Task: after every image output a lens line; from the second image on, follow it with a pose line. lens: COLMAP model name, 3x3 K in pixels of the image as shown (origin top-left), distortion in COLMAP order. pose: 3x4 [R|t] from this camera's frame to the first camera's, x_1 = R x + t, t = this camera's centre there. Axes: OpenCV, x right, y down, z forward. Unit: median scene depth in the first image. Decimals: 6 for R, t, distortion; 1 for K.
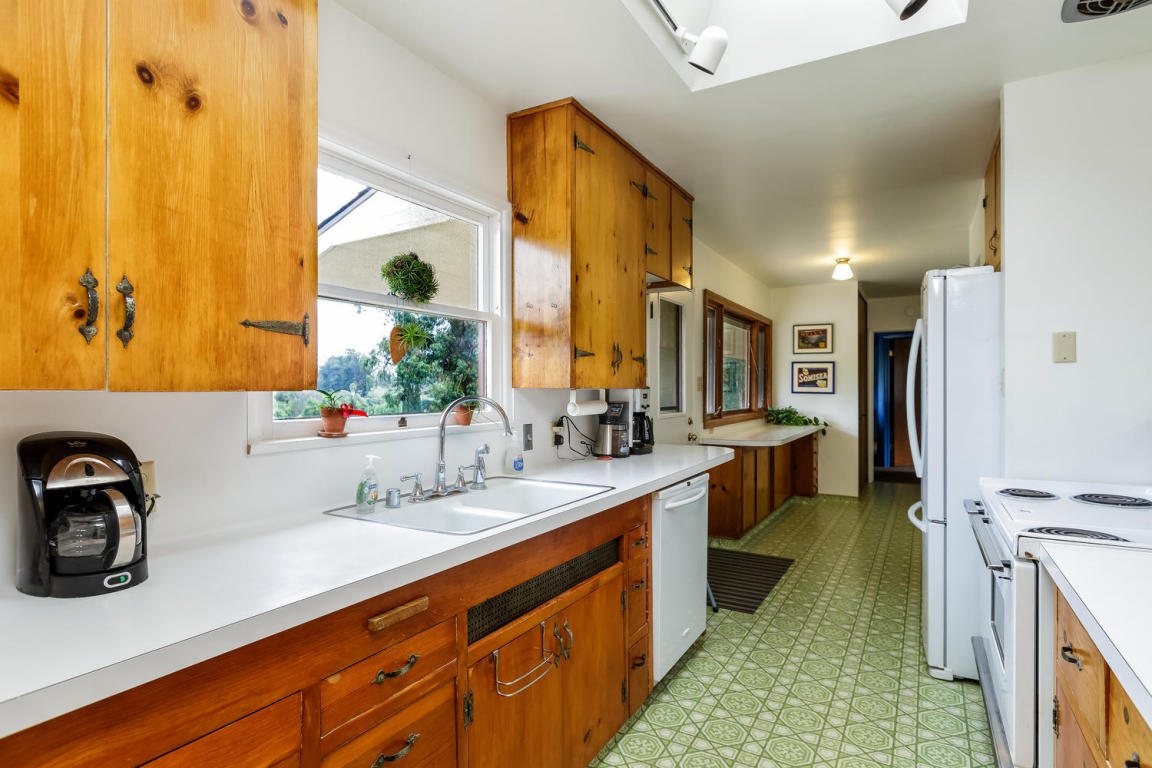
lens RADIAL K [[595.1, 0, 576.0], [0, 595.1, 384.0], [0, 0, 1]] dist [-0.003132, -0.000147]
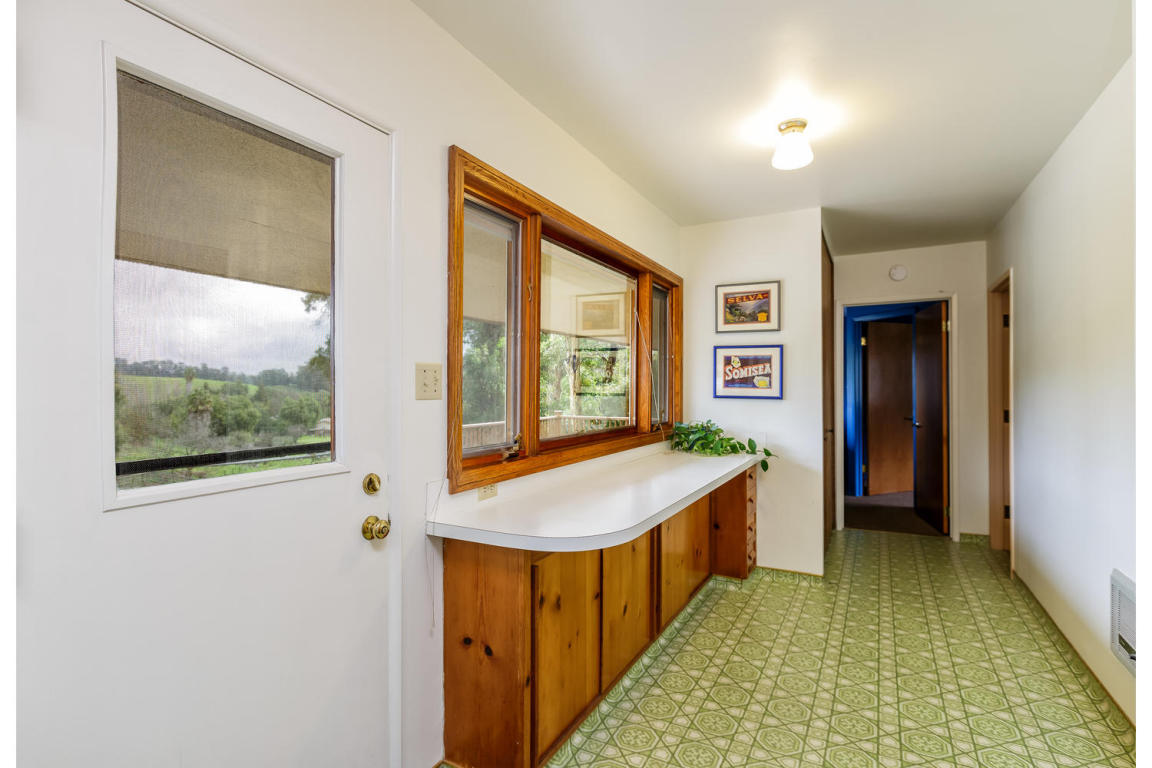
lens RADIAL K [[565.1, 0, 576.0], [0, 565.1, 384.0], [0, 0, 1]] dist [0.002969, 0.000186]
pose [[0.999219, -0.001840, 0.039474, 0.204471], [0.001852, 0.999998, -0.000285, 0.001128], [-0.039474, 0.000358, 0.999221, 0.441235]]
